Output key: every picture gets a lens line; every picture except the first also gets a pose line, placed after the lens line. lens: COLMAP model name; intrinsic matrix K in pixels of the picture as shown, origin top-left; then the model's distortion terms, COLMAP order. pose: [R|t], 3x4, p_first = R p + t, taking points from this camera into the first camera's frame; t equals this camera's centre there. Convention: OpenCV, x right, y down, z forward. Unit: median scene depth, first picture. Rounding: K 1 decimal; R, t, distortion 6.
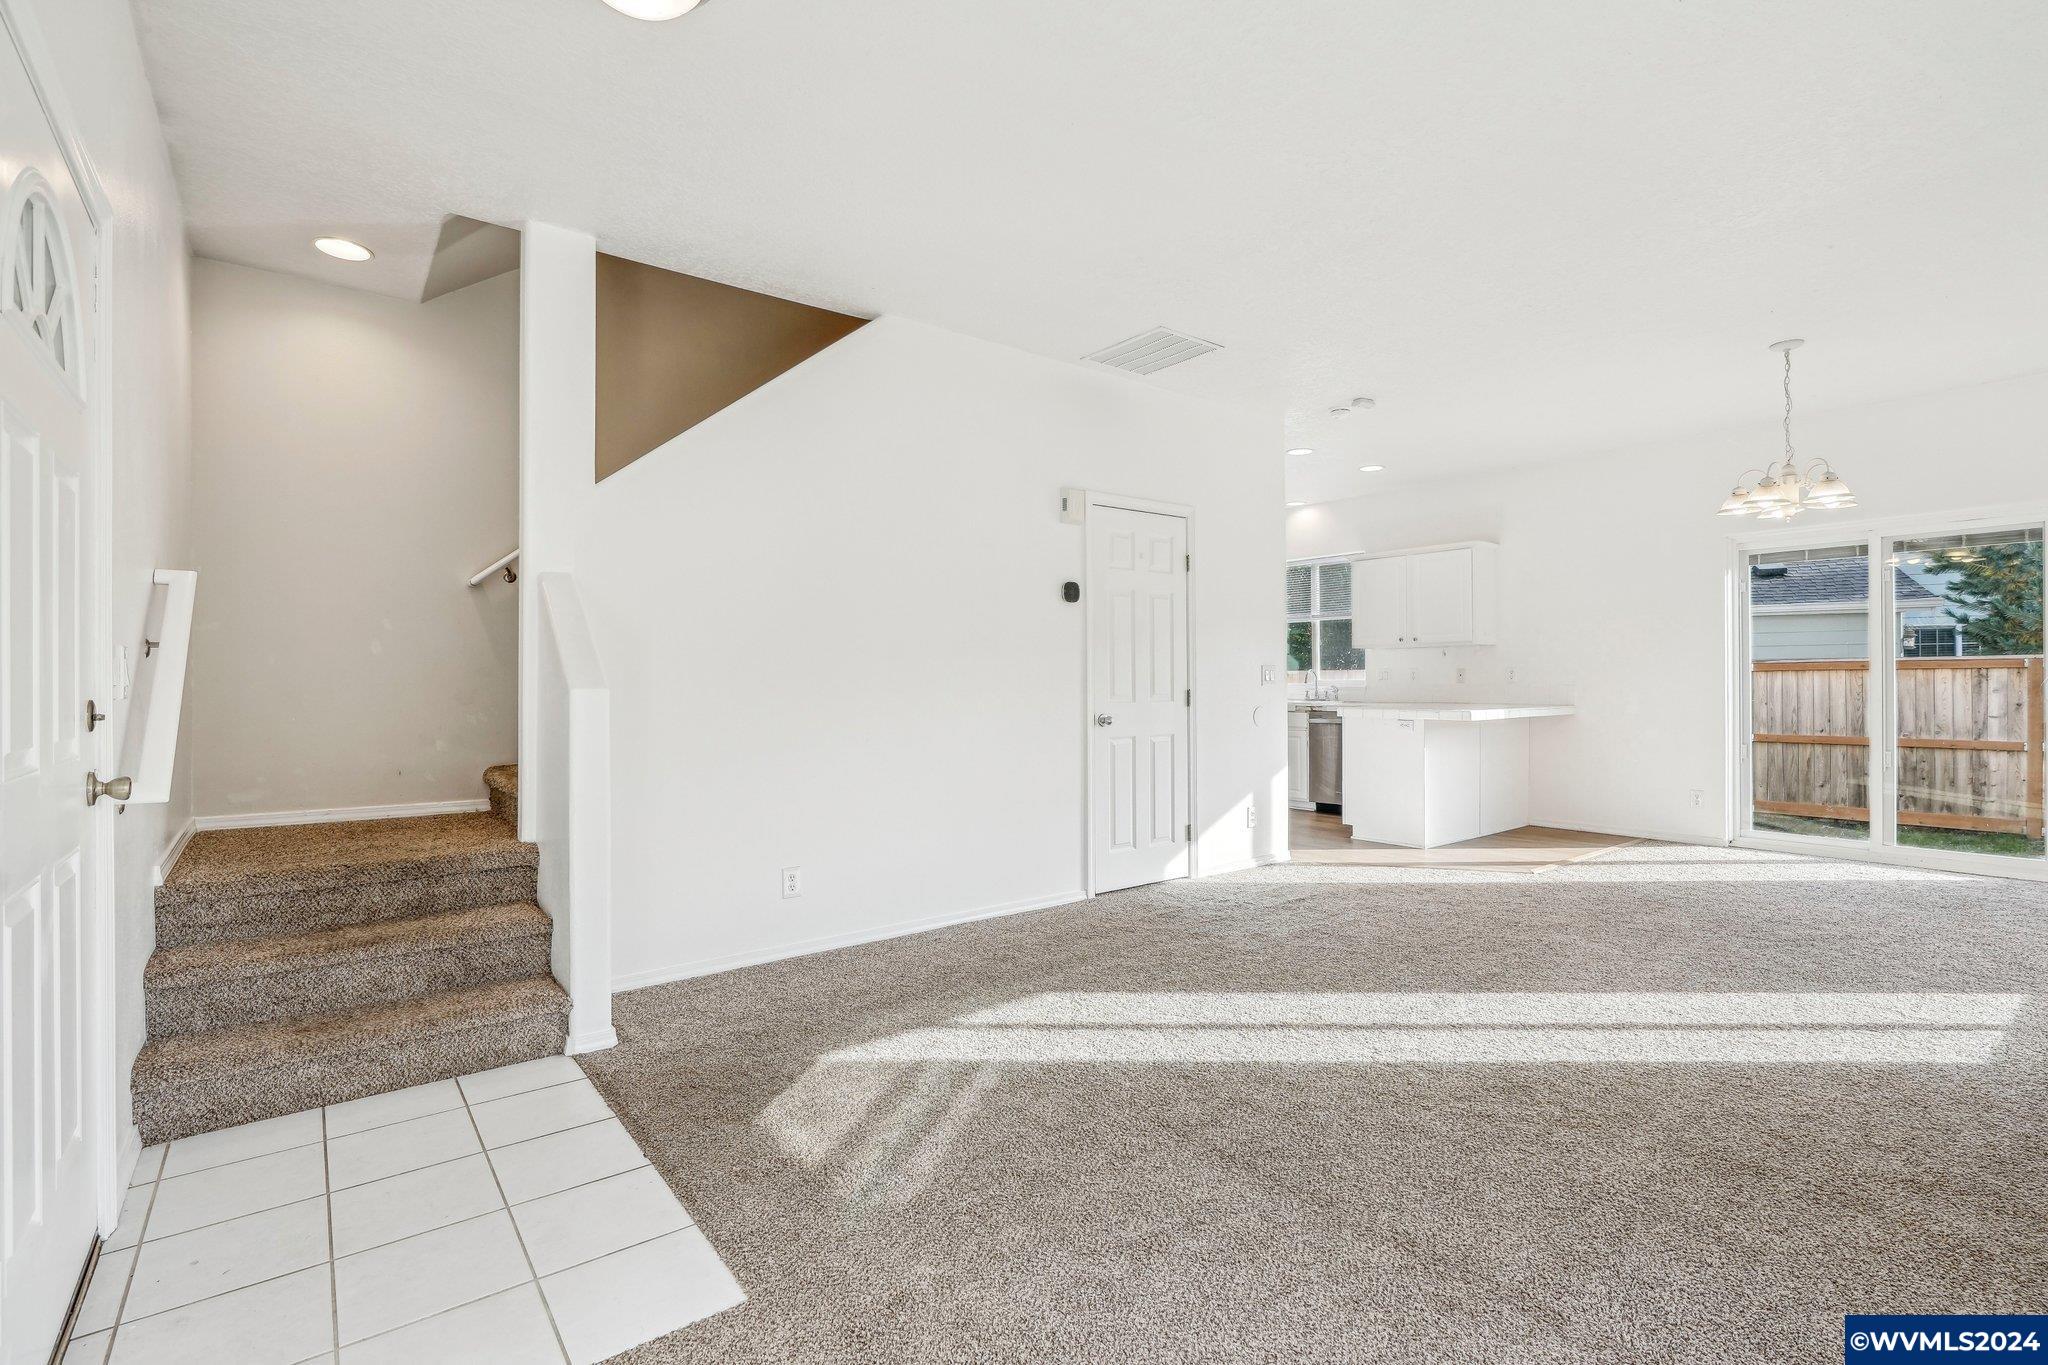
lens RADIAL K [[941.4, 0, 1024.0], [0, 941.4, 682.5], [0, 0, 1]] dist [-0.002700, 0.000312]
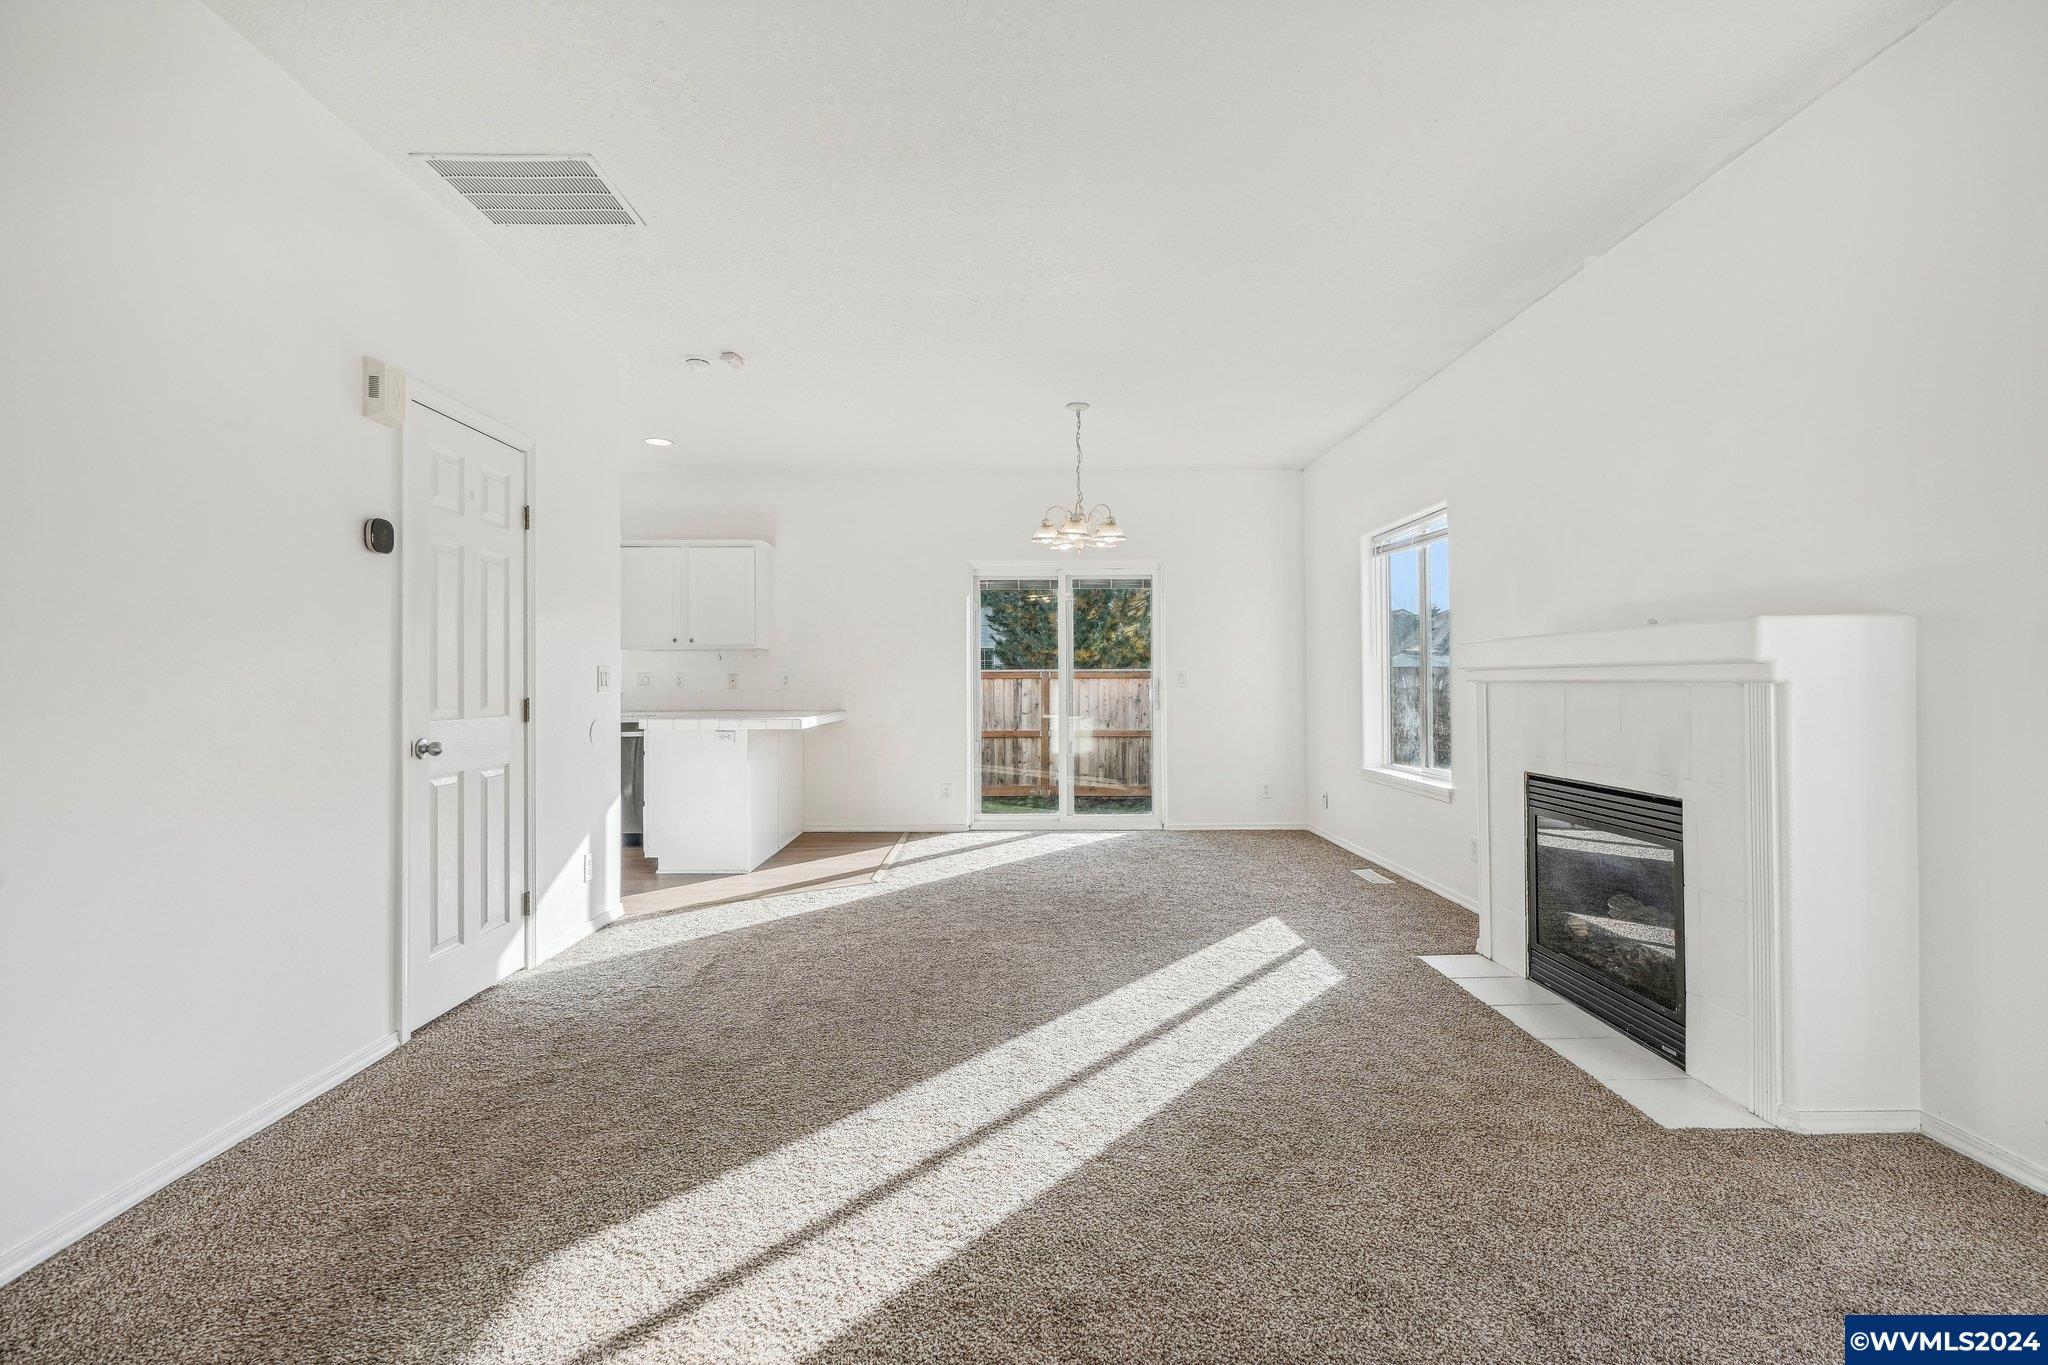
lens RADIAL K [[942.6, 0, 1022.6], [0, 942.6, 673.0], [0, 0, 1]] dist [-0.001827, 0.000501]
pose [[0.612463, 0.012896, 0.790394, -0.166491], [0.000458, 0.999861, -0.016669, 0.000686], [-0.790499, 0.010571, 0.612372, 0.306148]]
